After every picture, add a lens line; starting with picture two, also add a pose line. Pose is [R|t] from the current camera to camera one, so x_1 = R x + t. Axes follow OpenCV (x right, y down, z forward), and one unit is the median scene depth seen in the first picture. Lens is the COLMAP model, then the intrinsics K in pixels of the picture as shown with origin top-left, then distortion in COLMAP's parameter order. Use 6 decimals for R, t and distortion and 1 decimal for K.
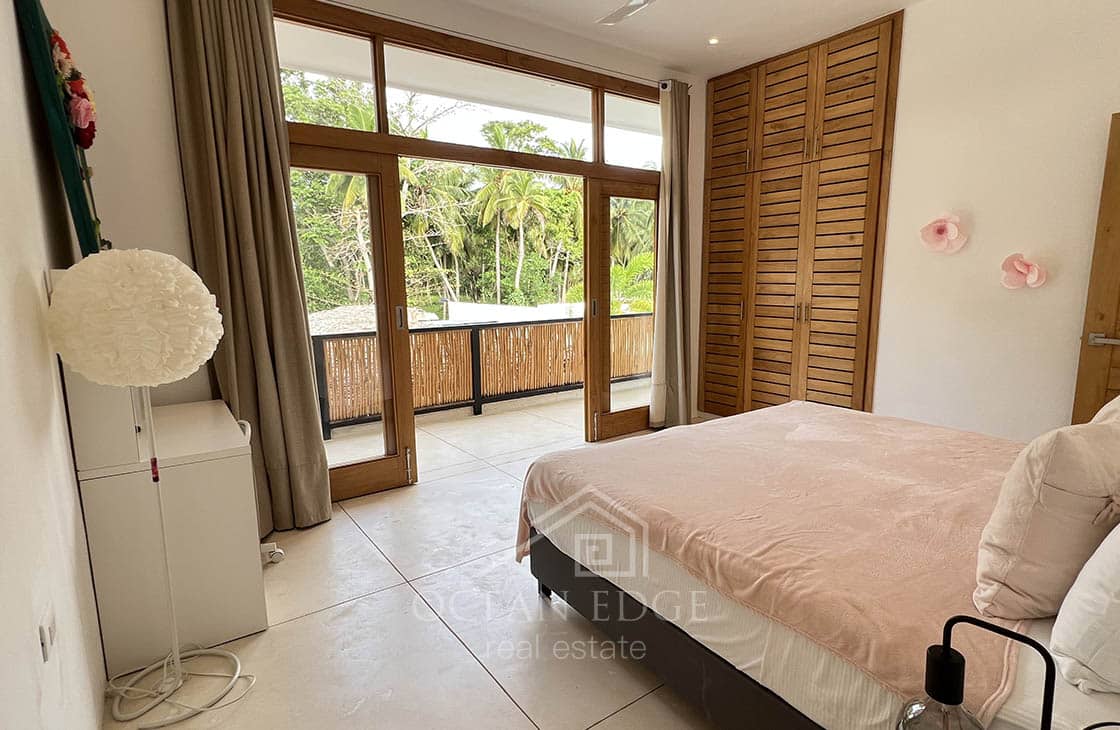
lens RADIAL K [[563.9, 0, 560.7], [0, 563.9, 370.4], [0, 0, 1]] dist [0.001965, -0.000032]
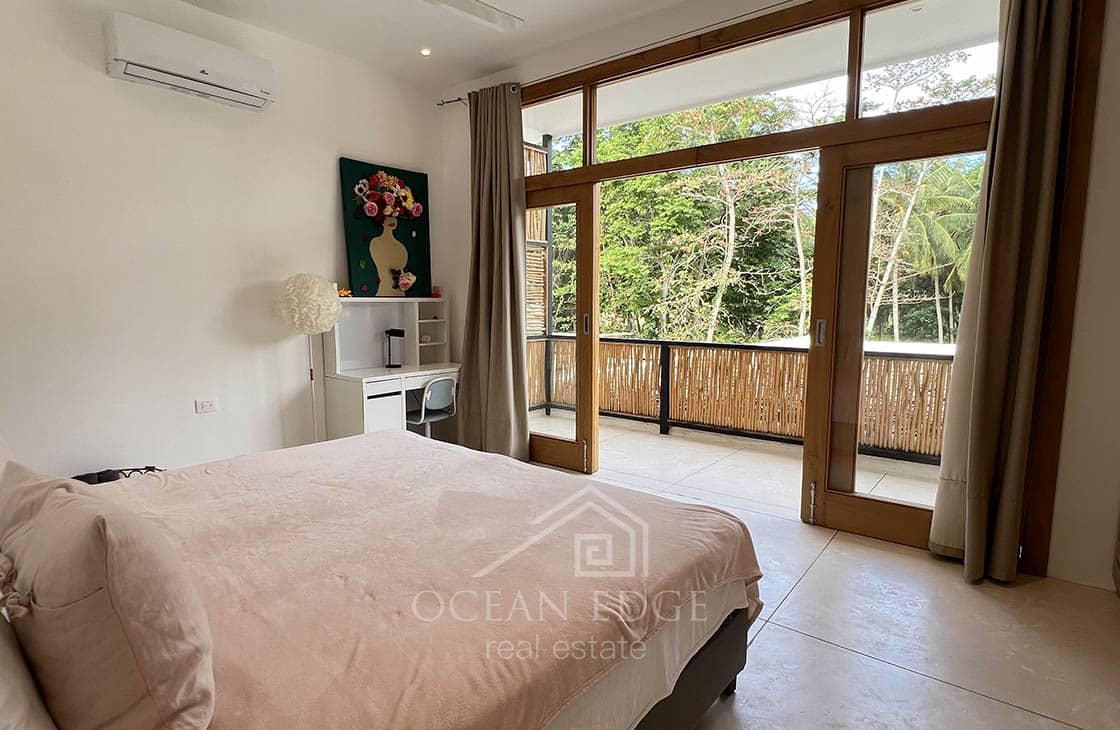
lens RADIAL K [[563.9, 0, 560.7], [0, 563.9, 370.4], [0, 0, 1]] dist [0.001965, -0.000032]
pose [[0.267326, 0.139150, -0.953506, 0.664614], [-0.165036, 0.981509, 0.096967, -0.086245], [0.949368, 0.131441, 0.285348, 0.524067]]
